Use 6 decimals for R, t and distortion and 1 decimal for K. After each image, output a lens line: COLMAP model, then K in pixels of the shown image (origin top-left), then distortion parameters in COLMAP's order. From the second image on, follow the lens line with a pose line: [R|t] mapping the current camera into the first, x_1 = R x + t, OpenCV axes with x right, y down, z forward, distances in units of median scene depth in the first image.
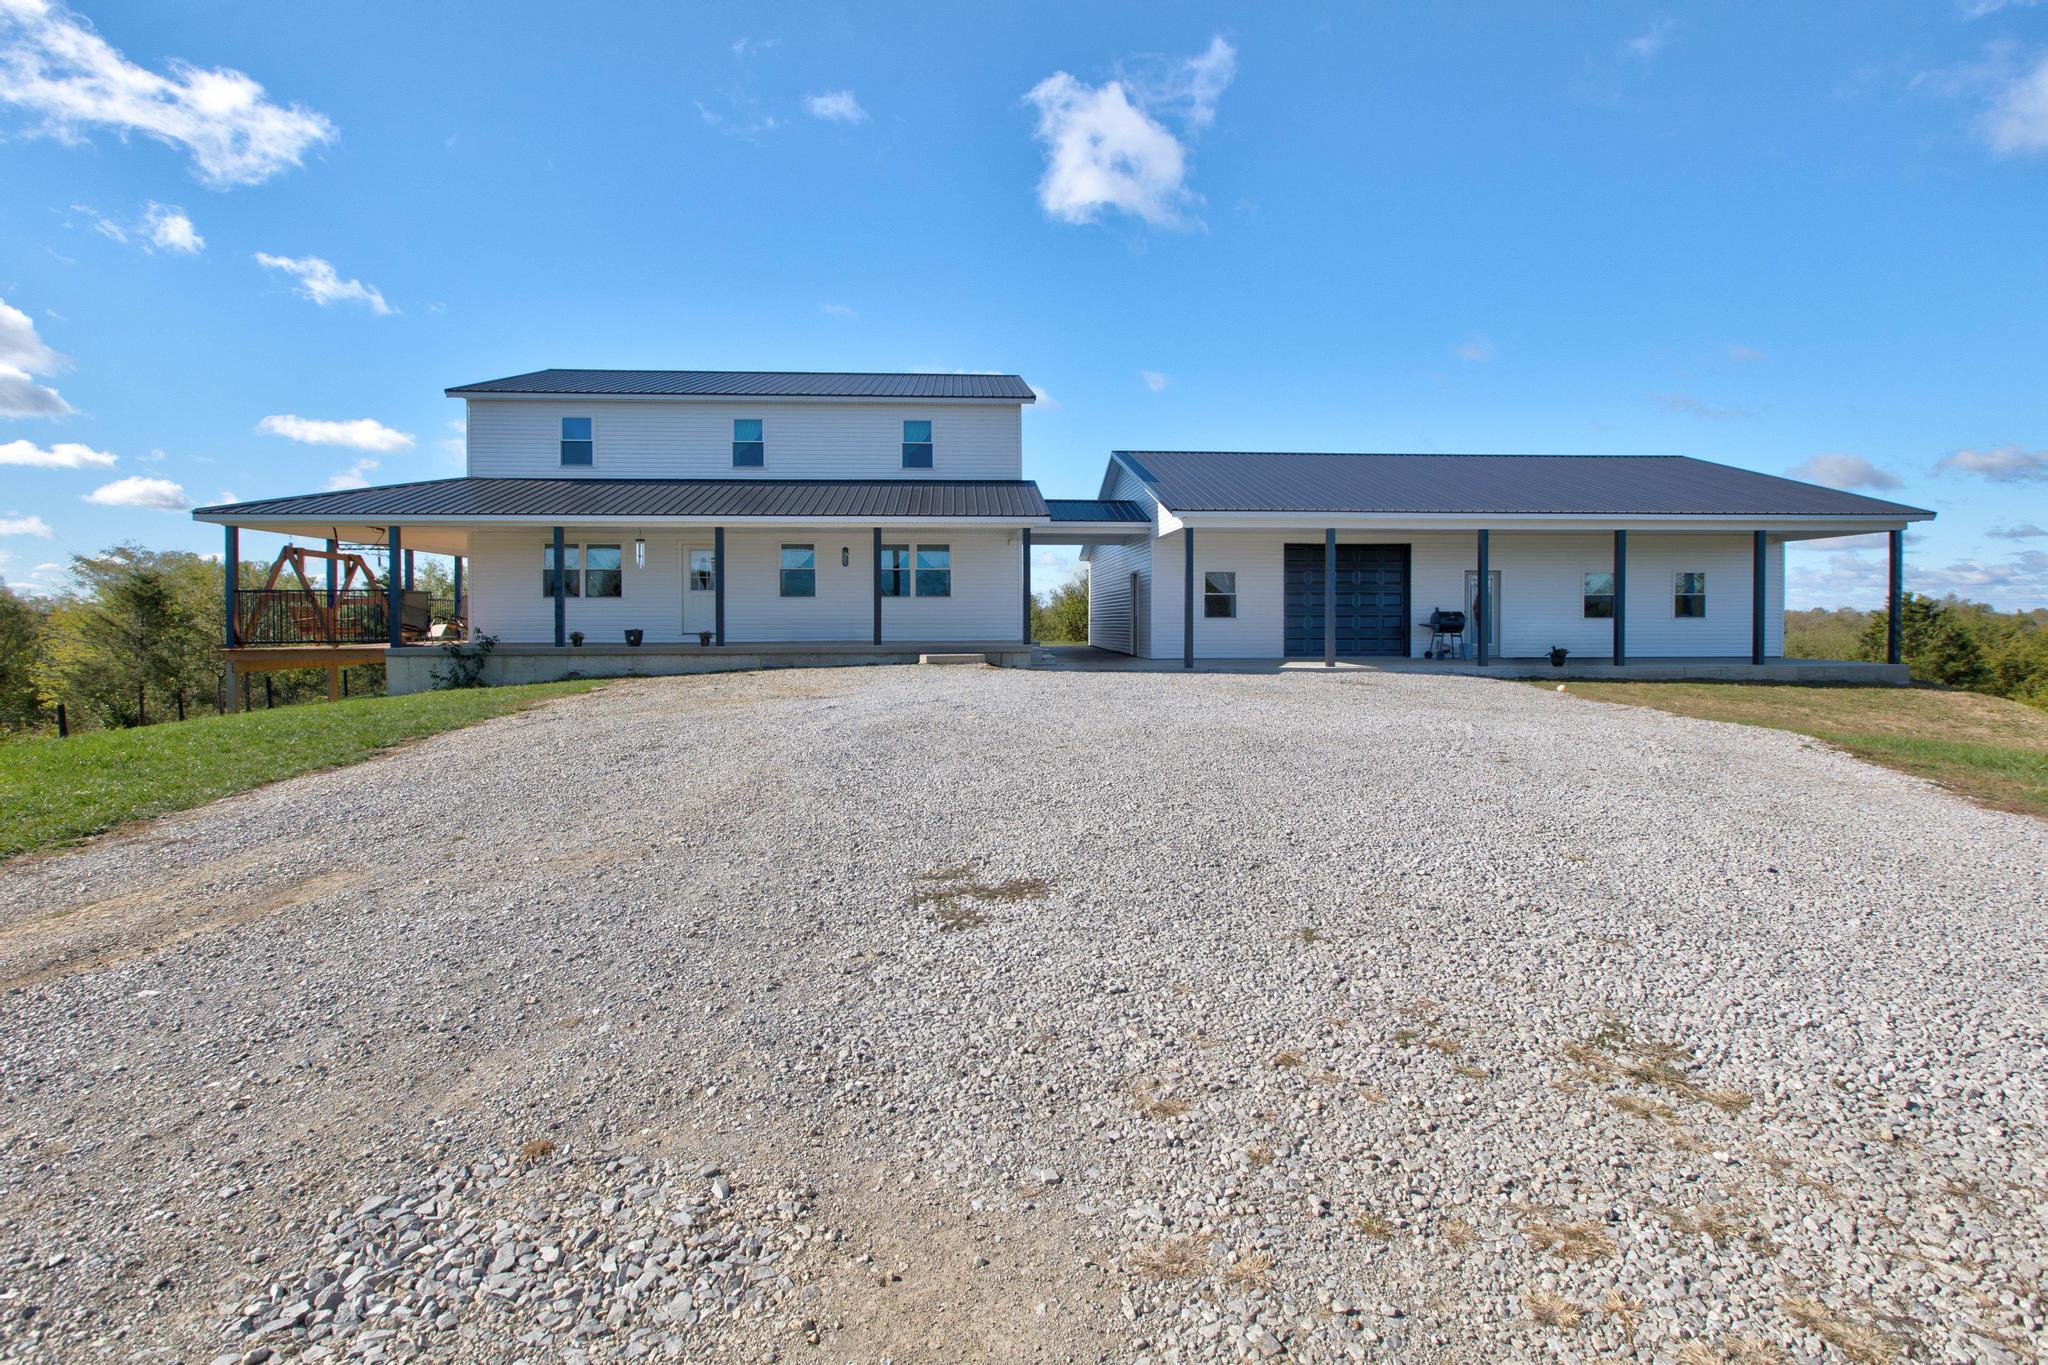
lens RADIAL K [[928.5, 0, 1024.0], [0, 928.5, 682.5], [0, 0, 1]] dist [-0.000593, -0.000070]
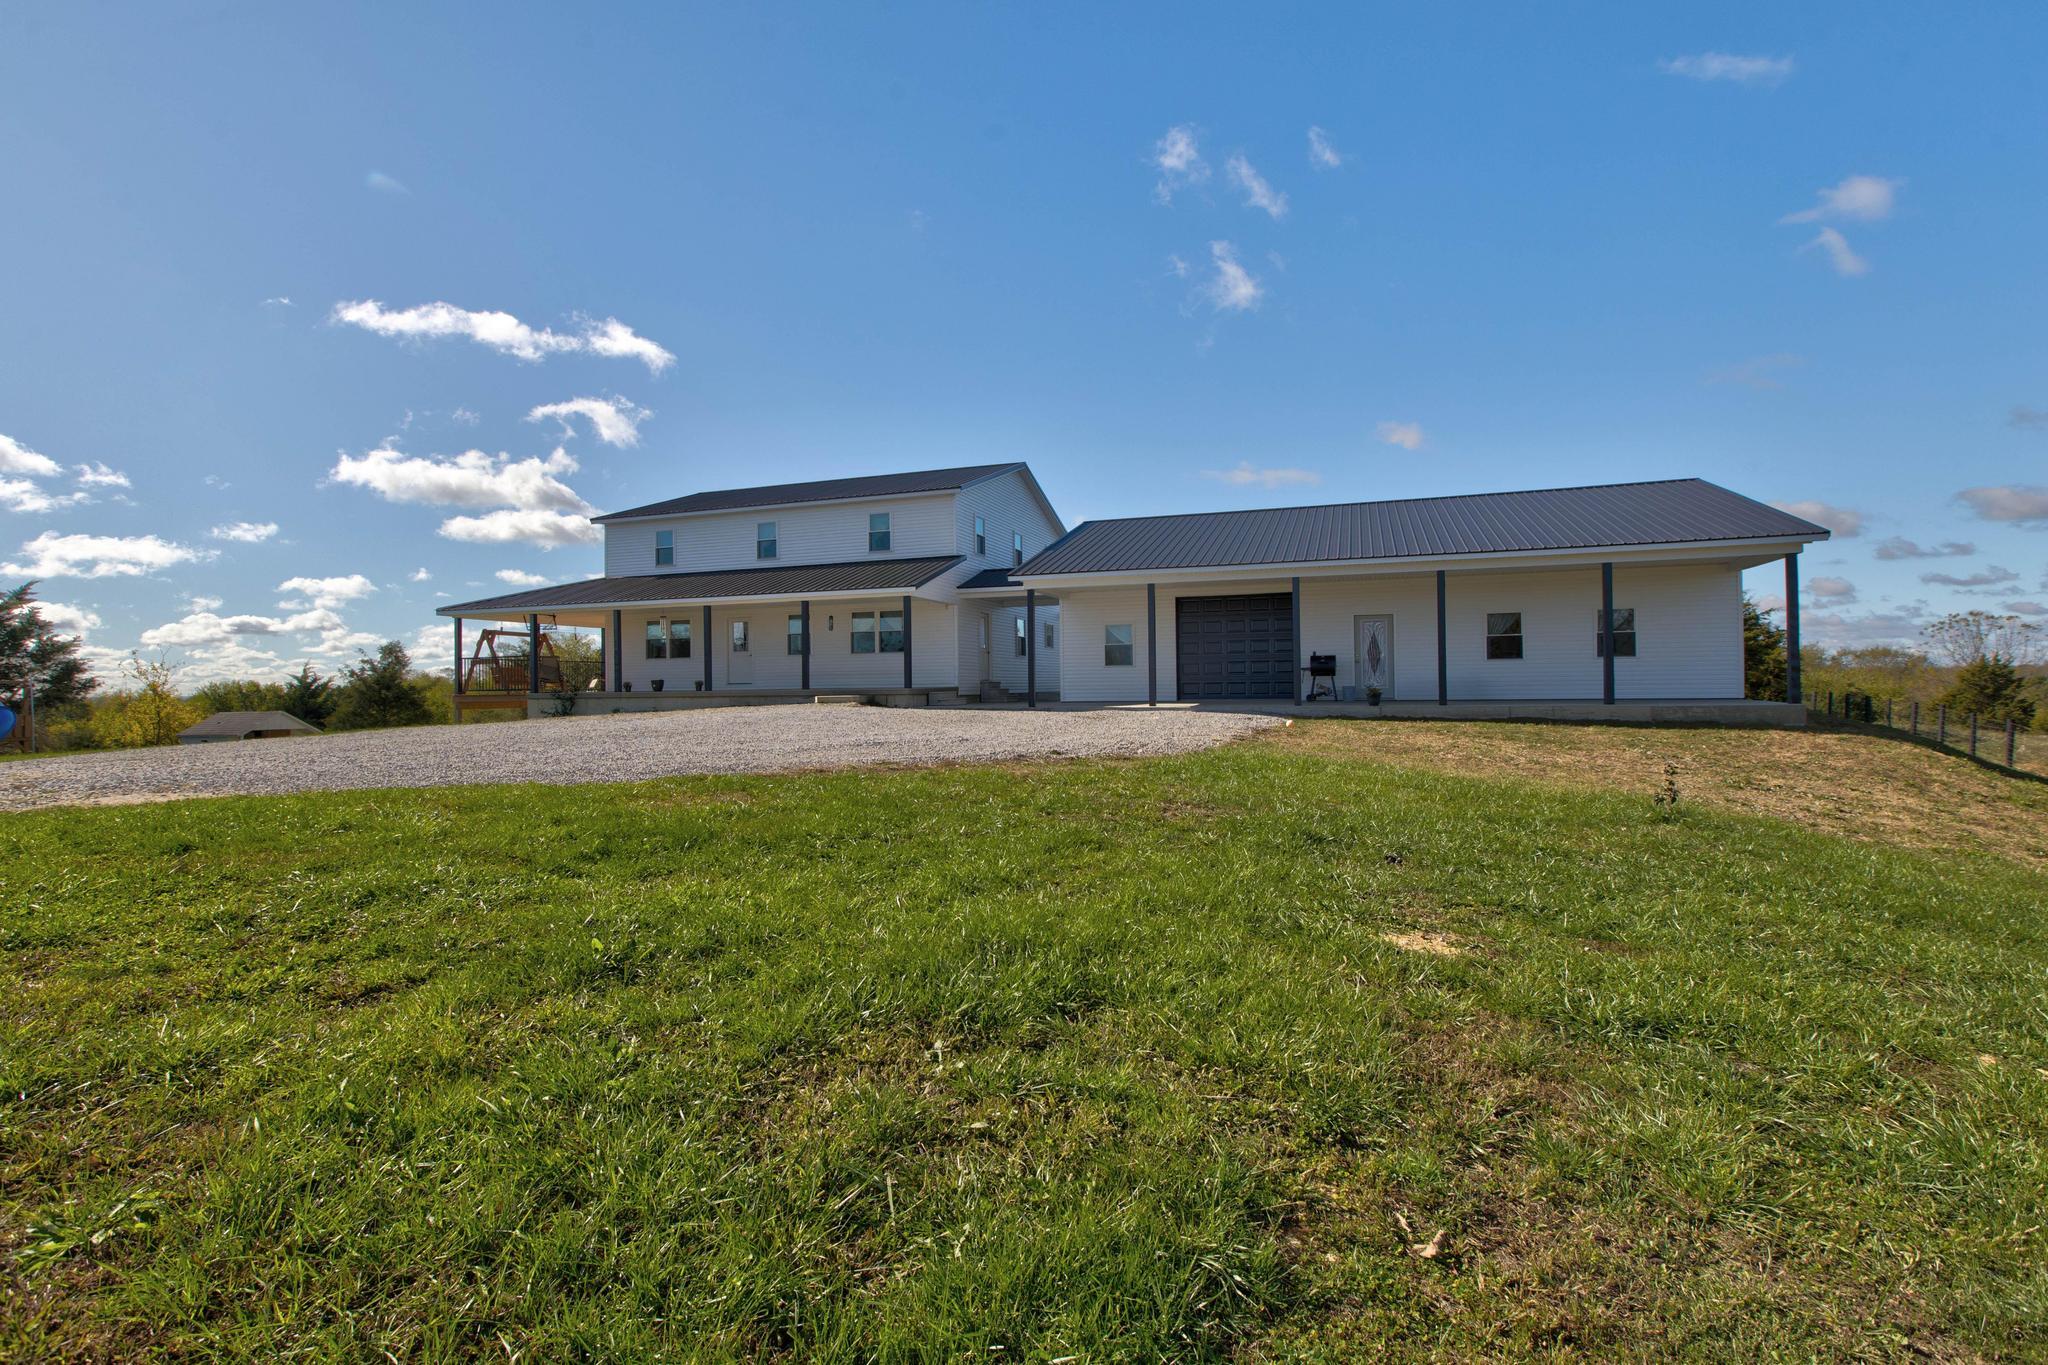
lens RADIAL K [[928.5, 0, 1024.0], [0, 928.5, 682.5], [0, 0, 1]] dist [-0.000593, -0.000070]
pose [[0.925372, -0.010141, -0.378926, 0.553667], [-0.013552, 0.998118, -0.059807, 0.021500], [0.378819, 0.060479, 0.923493, -0.087875]]
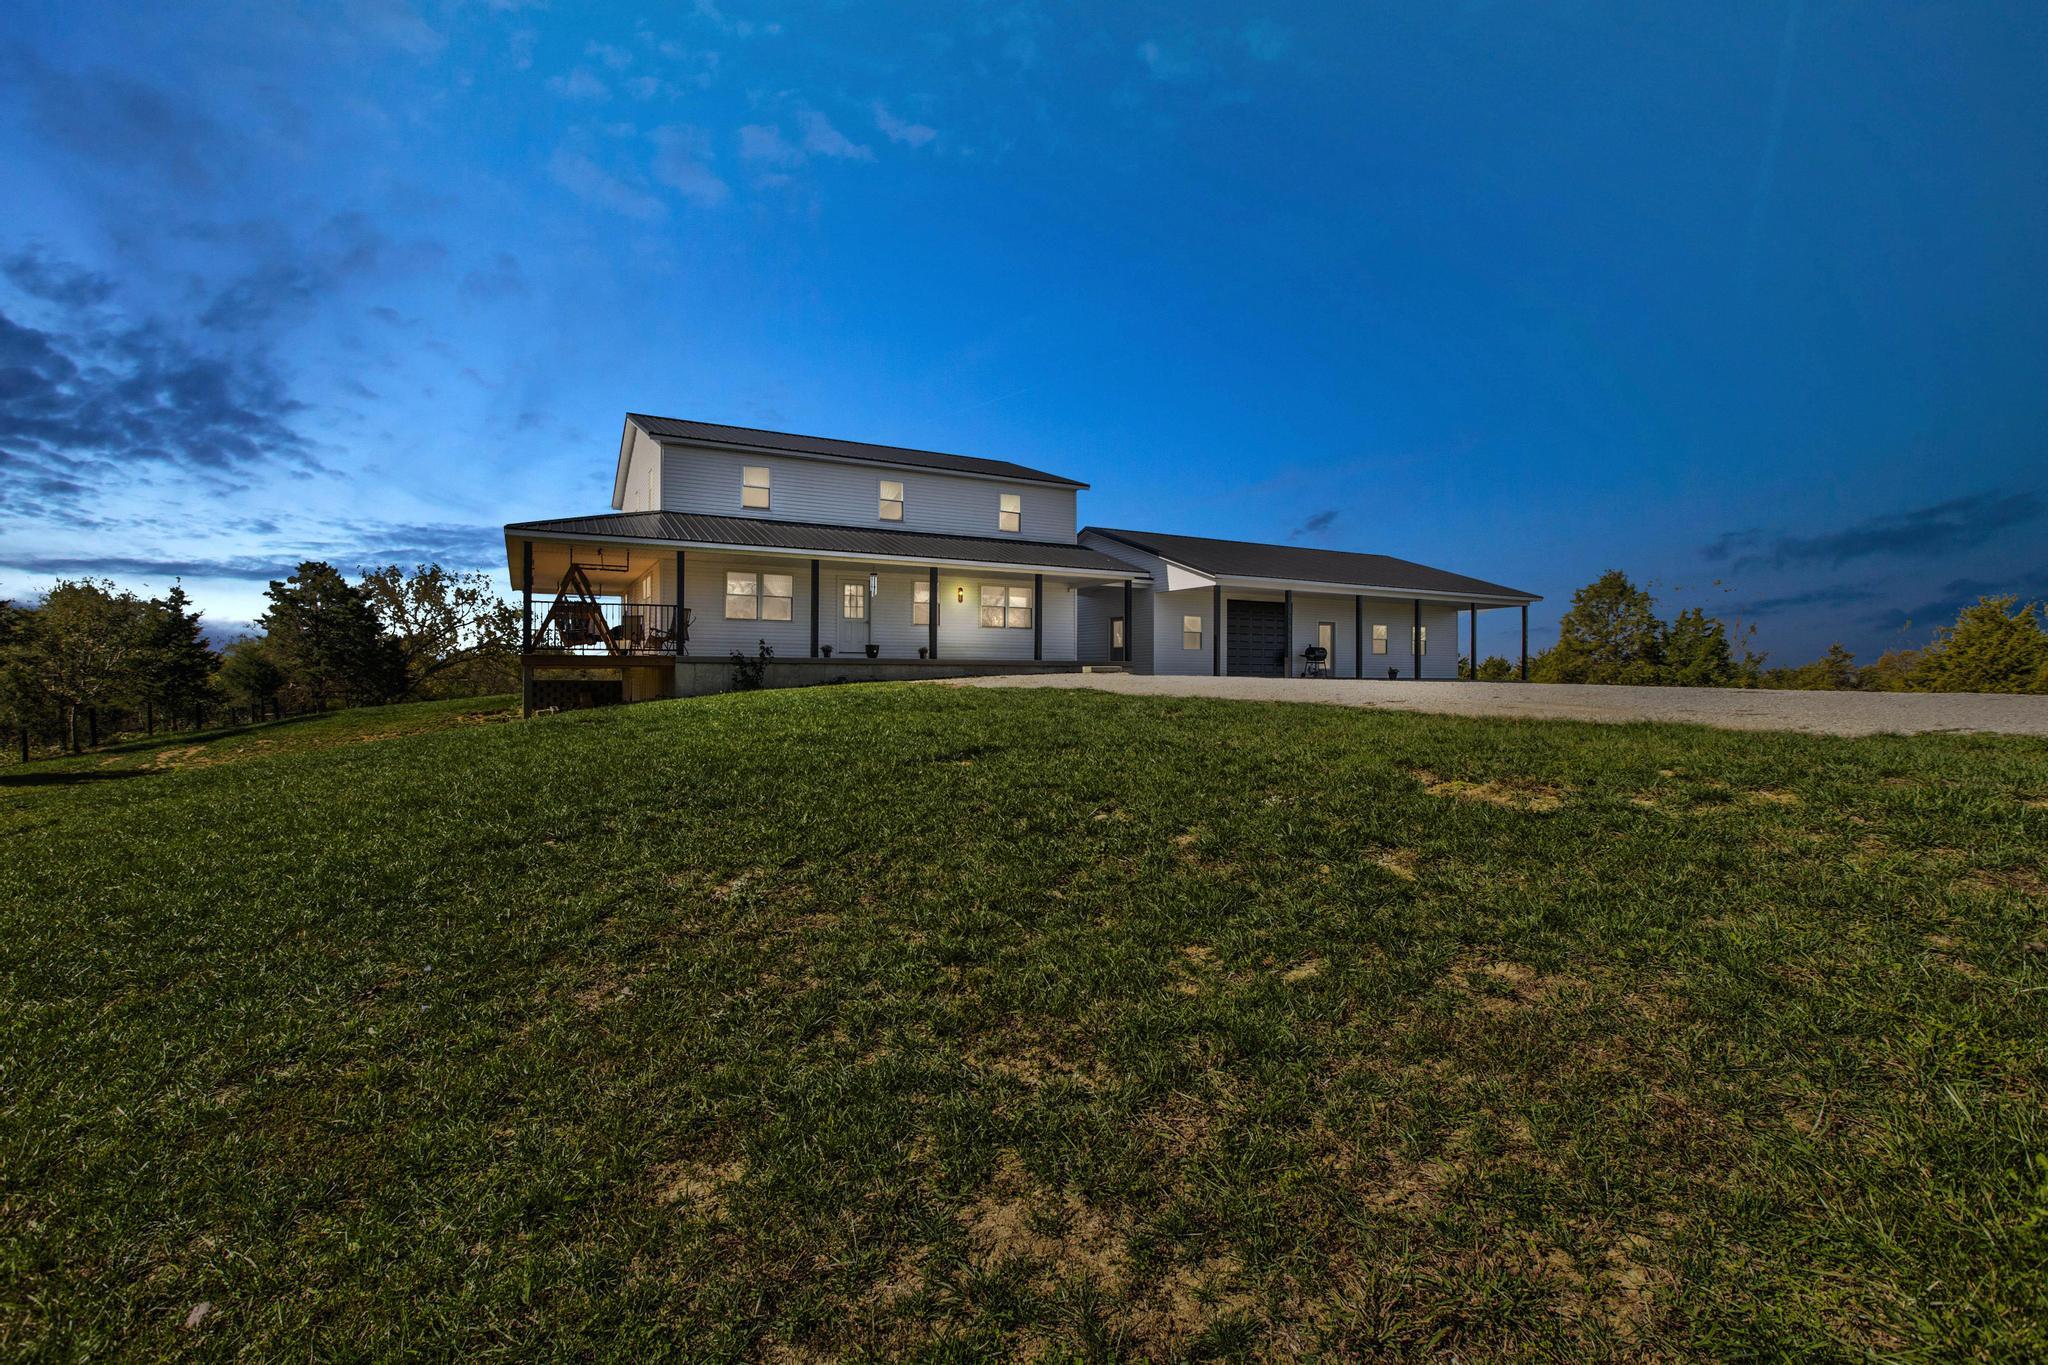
lens RADIAL K [[928.5, 0, 1024.0], [0, 928.5, 682.5], [0, 0, 1]] dist [-0.000593, -0.000070]
pose [[0.904701, 0.004112, 0.426027, -0.672097], [0.015702, 0.998952, -0.042987, 0.045952], [-0.425757, 0.045580, 0.903689, -0.208523]]
